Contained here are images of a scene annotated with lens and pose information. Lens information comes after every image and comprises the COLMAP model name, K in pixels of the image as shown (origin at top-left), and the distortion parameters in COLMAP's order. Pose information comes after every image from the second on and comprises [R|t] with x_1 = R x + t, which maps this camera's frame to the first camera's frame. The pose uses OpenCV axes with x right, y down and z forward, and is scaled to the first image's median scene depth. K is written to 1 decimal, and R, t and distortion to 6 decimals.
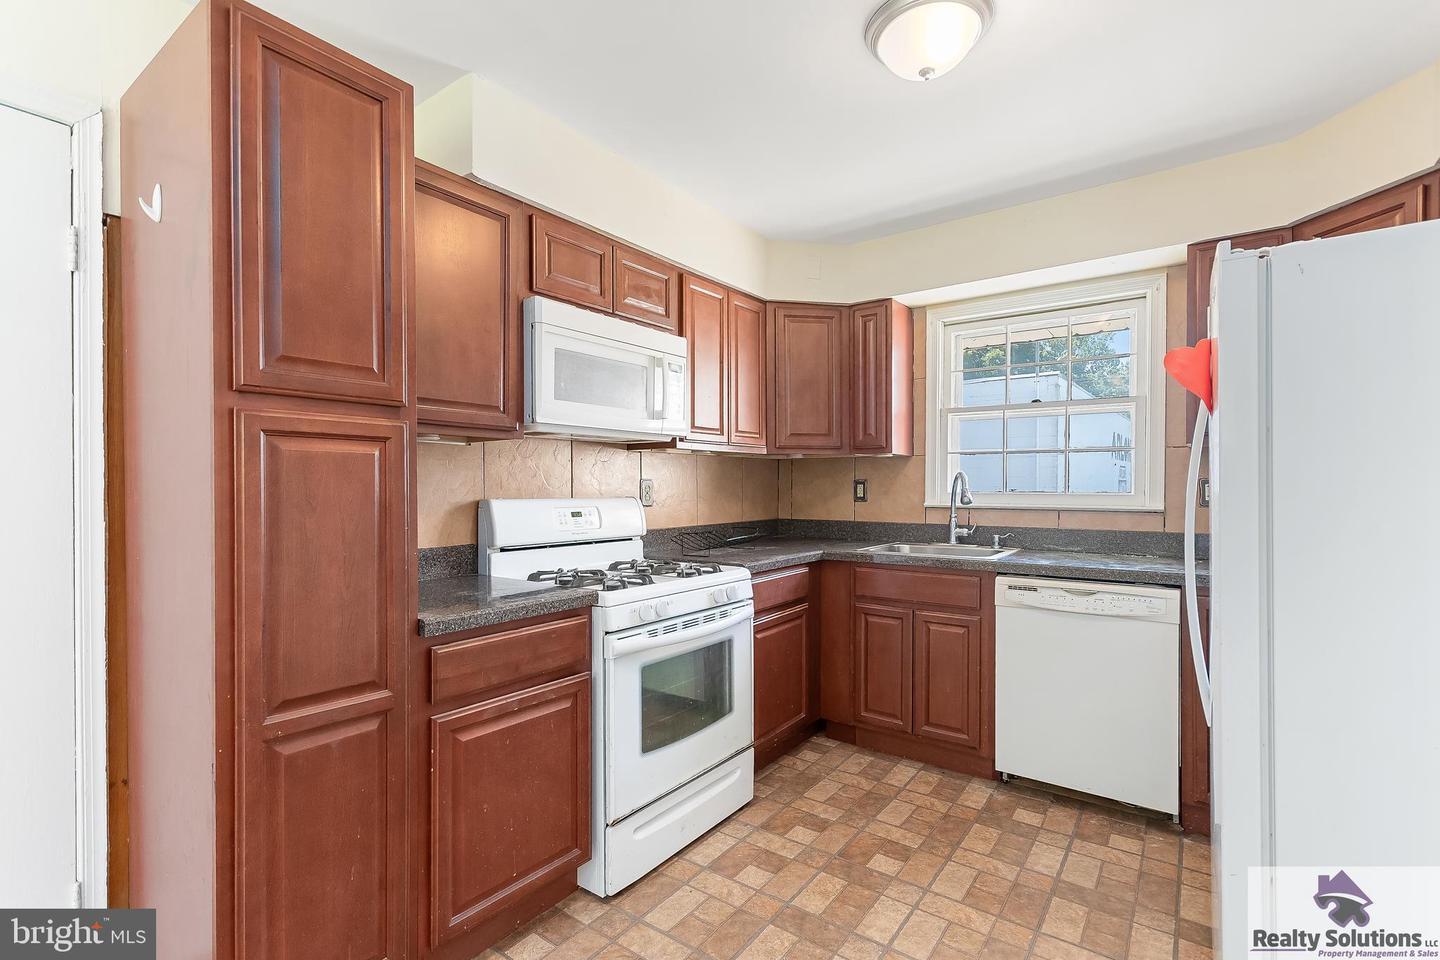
lens RADIAL K [[669.6, 0, 730.3], [0, 669.6, 485.2], [0, 0, 1]] dist [0.008342, 0.000188]
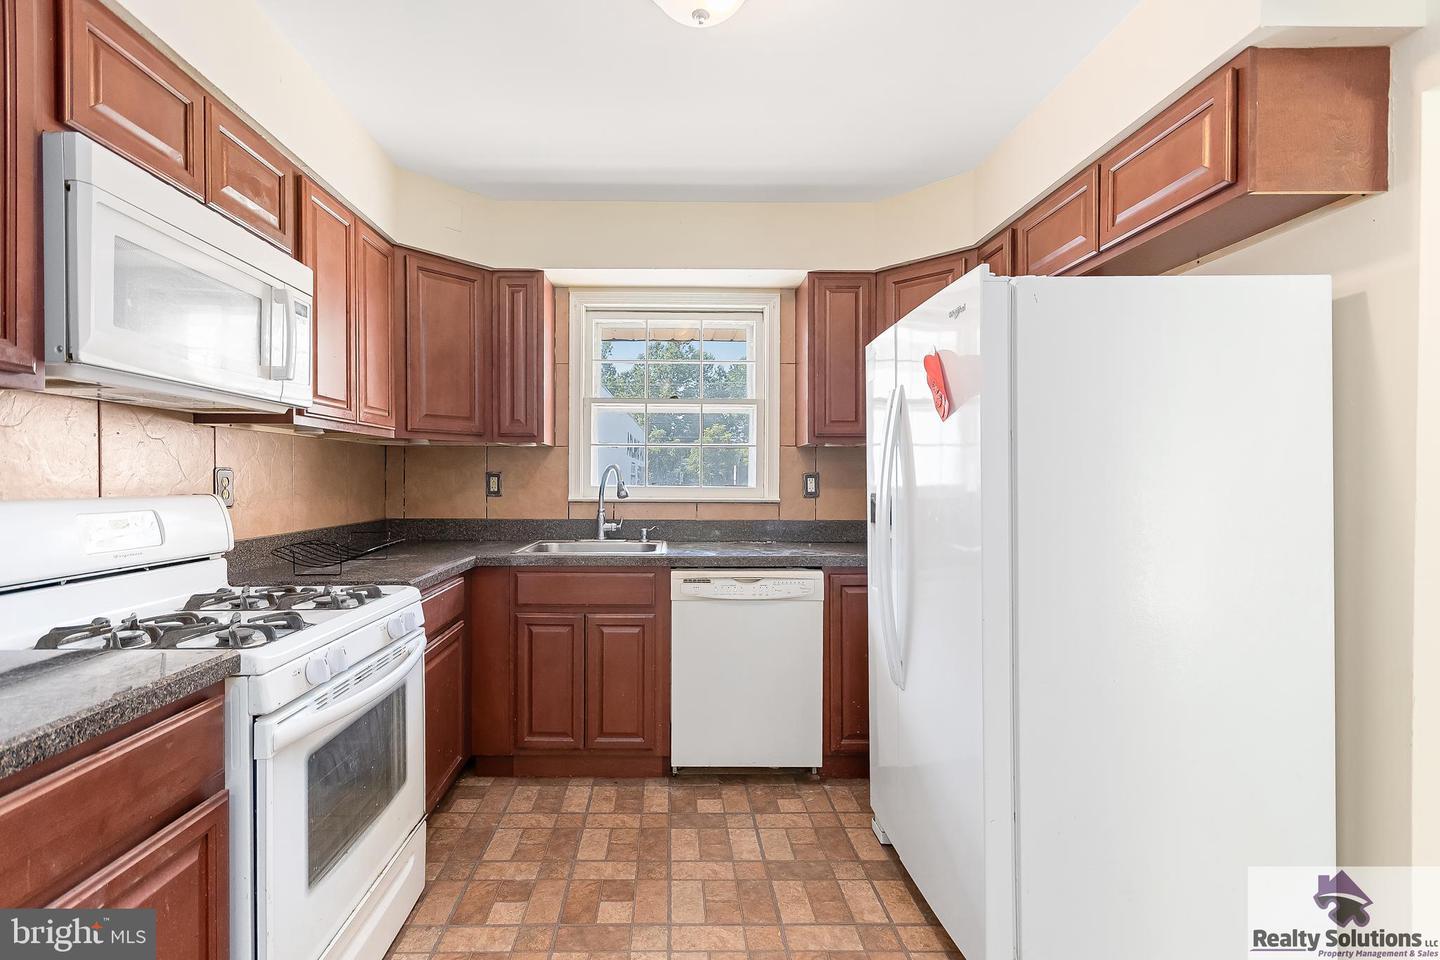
lens RADIAL K [[669.6, 0, 711.1], [0, 669.6, 481.6], [0, 0, 1]] dist [0.008342, 0.000188]
pose [[0.802002, 0.000621, 0.597322, -0.148153], [-0.003631, 0.999986, 0.003836, 0.000672], [-0.597311, -0.005245, 0.801993, 0.175611]]
